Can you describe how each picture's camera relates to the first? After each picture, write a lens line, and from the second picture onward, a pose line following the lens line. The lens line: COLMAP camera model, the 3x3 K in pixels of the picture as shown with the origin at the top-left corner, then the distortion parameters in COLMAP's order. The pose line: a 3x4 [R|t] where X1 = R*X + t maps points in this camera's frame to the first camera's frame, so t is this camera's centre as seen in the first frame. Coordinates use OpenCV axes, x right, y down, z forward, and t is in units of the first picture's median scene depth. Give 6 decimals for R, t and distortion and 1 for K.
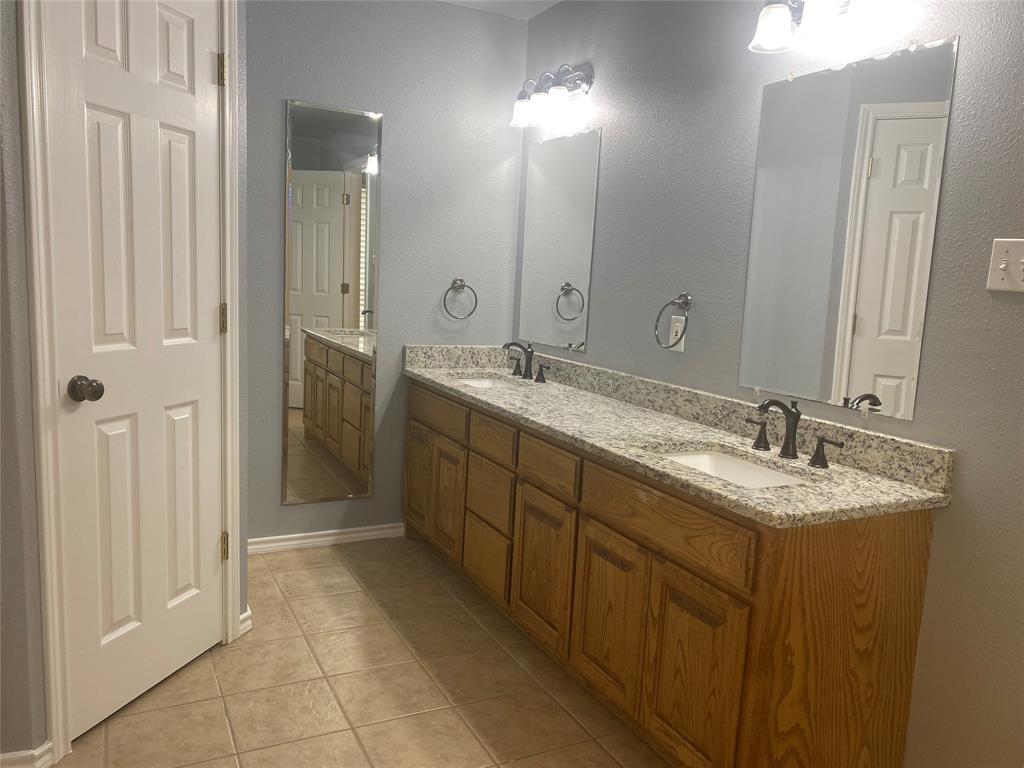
lens RADIAL K [[771.8, 0, 517.4], [0, 771.8, 383.9], [0, 0, 1]] dist [0.009167, -0.002367]
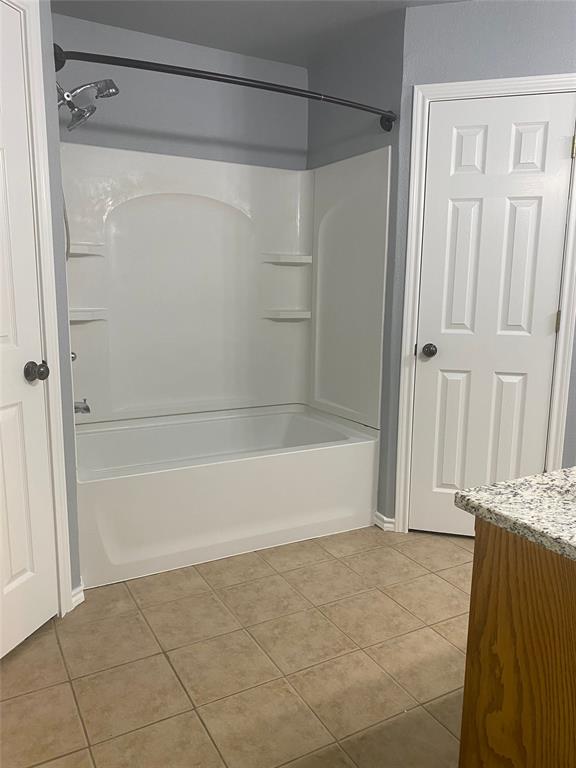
lens RADIAL K [[578.9, 0, 290.1], [0, 578.9, 381.8], [0, 0, 1]] dist [0.009167, -0.002367]
pose [[0.038665, 0.110976, -0.993071, 0.900542], [-0.148932, 0.983354, 0.104091, -0.015499], [0.988091, 0.143876, 0.054549, 0.612771]]
